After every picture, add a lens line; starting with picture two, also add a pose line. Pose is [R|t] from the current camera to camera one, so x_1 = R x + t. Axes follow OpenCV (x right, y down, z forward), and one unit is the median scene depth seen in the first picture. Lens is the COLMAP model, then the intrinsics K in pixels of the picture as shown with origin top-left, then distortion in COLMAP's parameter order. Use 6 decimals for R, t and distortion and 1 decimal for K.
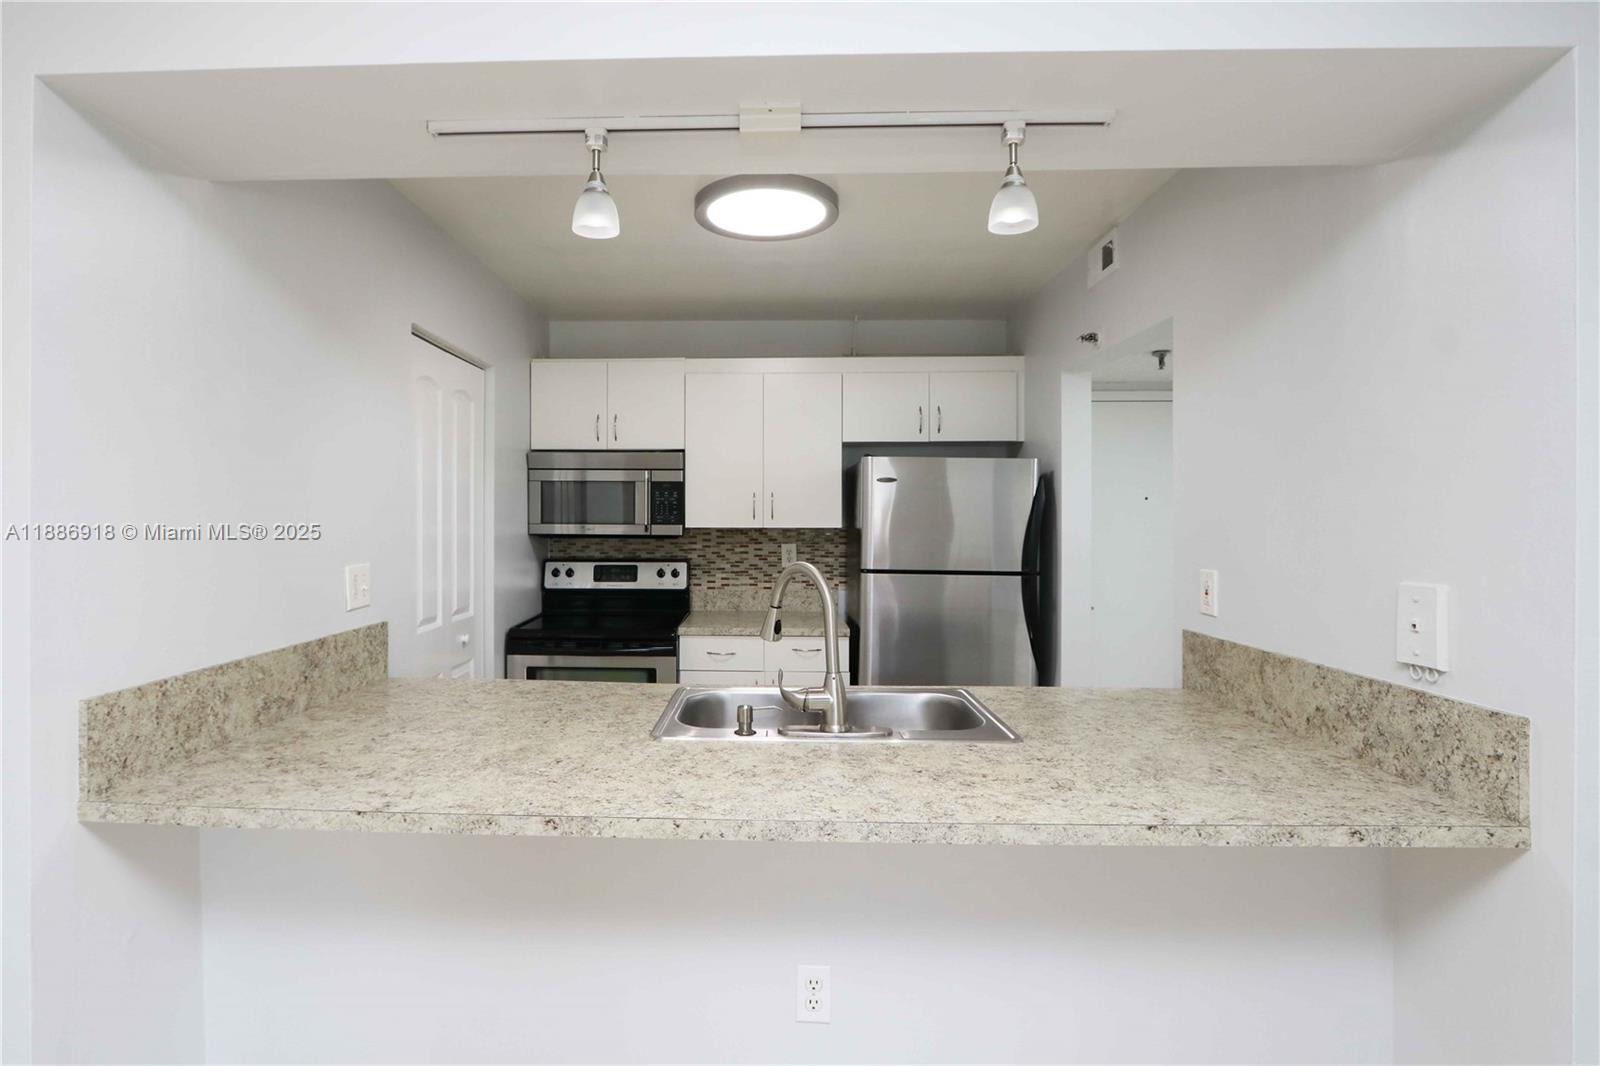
lens RADIAL K [[819.3, 0, 720.5], [0, 819.3, 512.3], [0, 0, 1]] dist [-0.016622, 0.005707]
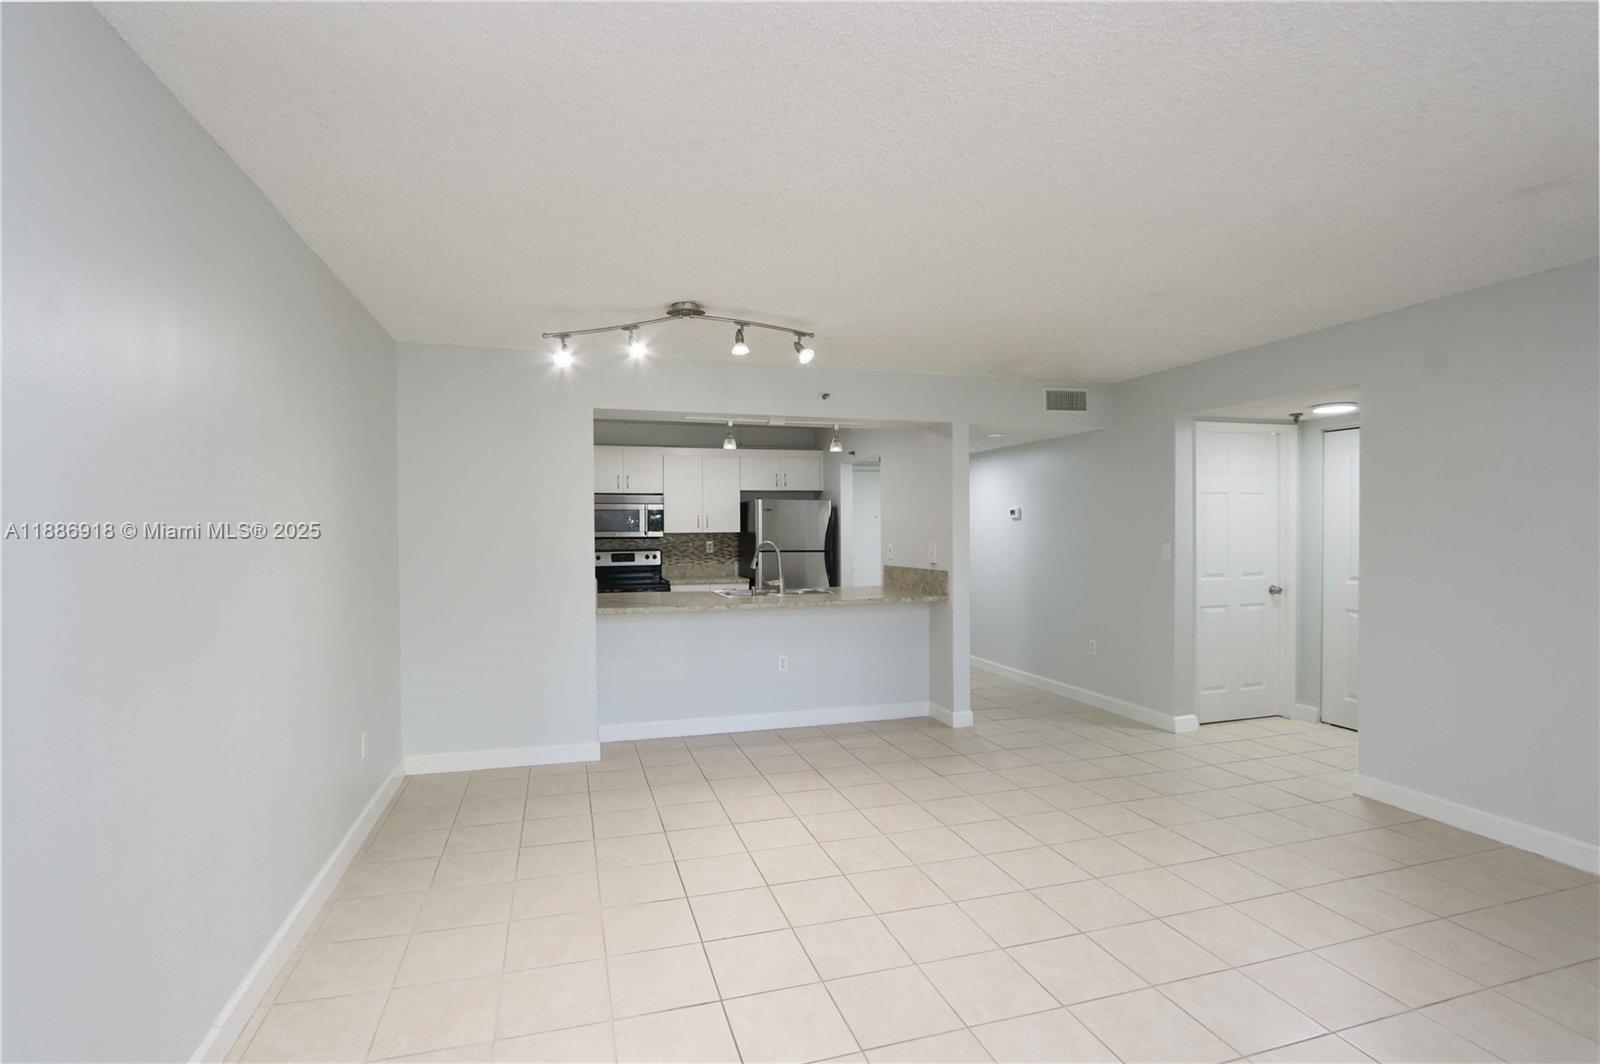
lens RADIAL K [[819.3, 0, 761.6], [0, 819.3, 525.9], [0, 0, 1]] dist [-0.016622, 0.005707]
pose [[0.948109, -0.007804, 0.317848, -0.478033], [0.006949, 0.999969, 0.003826, -0.004208], [-0.317868, -0.001419, 0.948134, -1.012004]]
